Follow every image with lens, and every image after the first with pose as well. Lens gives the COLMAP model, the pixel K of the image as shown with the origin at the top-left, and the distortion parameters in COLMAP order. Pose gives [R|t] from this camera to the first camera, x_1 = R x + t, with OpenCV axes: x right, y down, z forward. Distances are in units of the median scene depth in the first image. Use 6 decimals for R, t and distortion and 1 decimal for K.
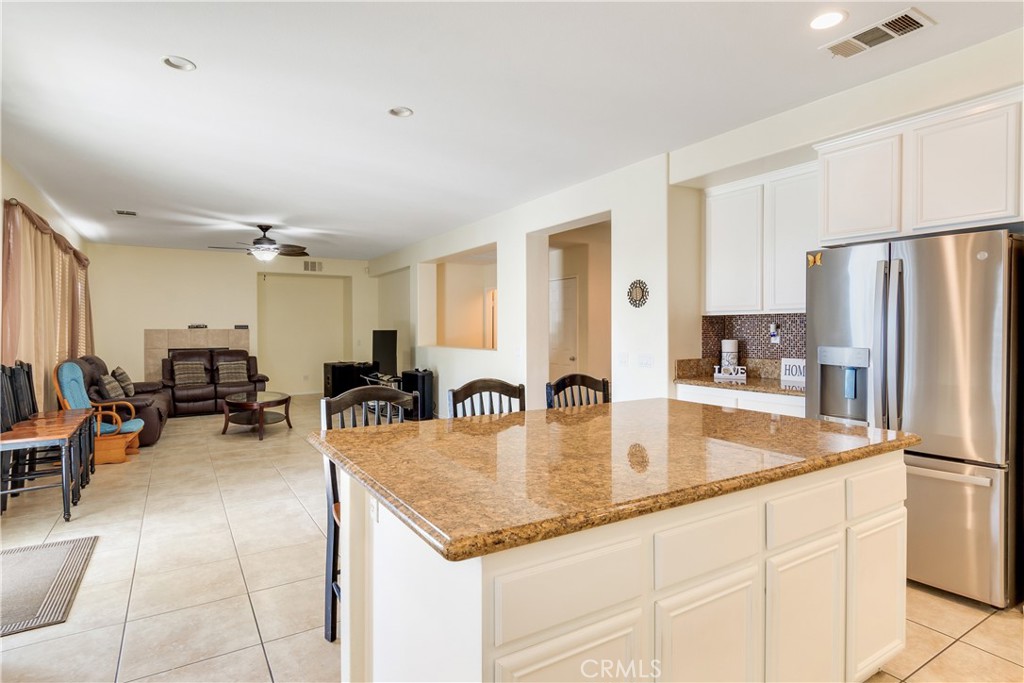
lens RADIAL K [[539.5, 0, 502.4], [0, 539.5, 324.4], [0, 0, 1]] dist [-0.001313, -0.000374]
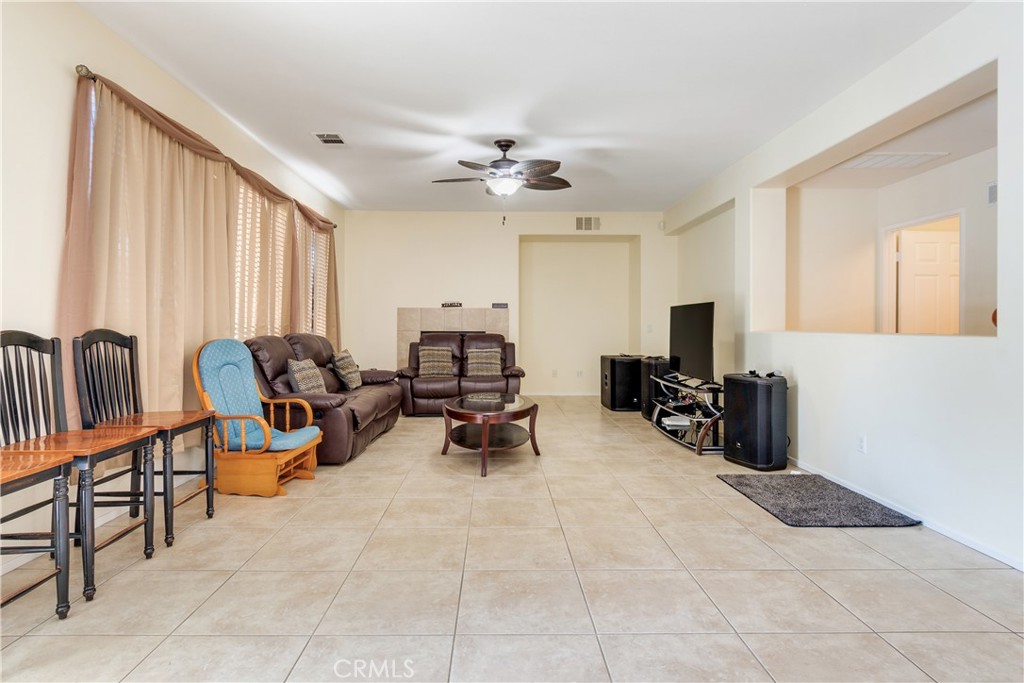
lens RADIAL K [[539.5, 0, 502.4], [0, 539.5, 324.4], [0, 0, 1]] dist [-0.001313, -0.000374]
pose [[0.861337, 0.008045, -0.507970, -0.091024], [-0.003522, 0.999945, 0.009864, 0.027681], [0.508022, -0.006708, 0.861318, 0.364138]]
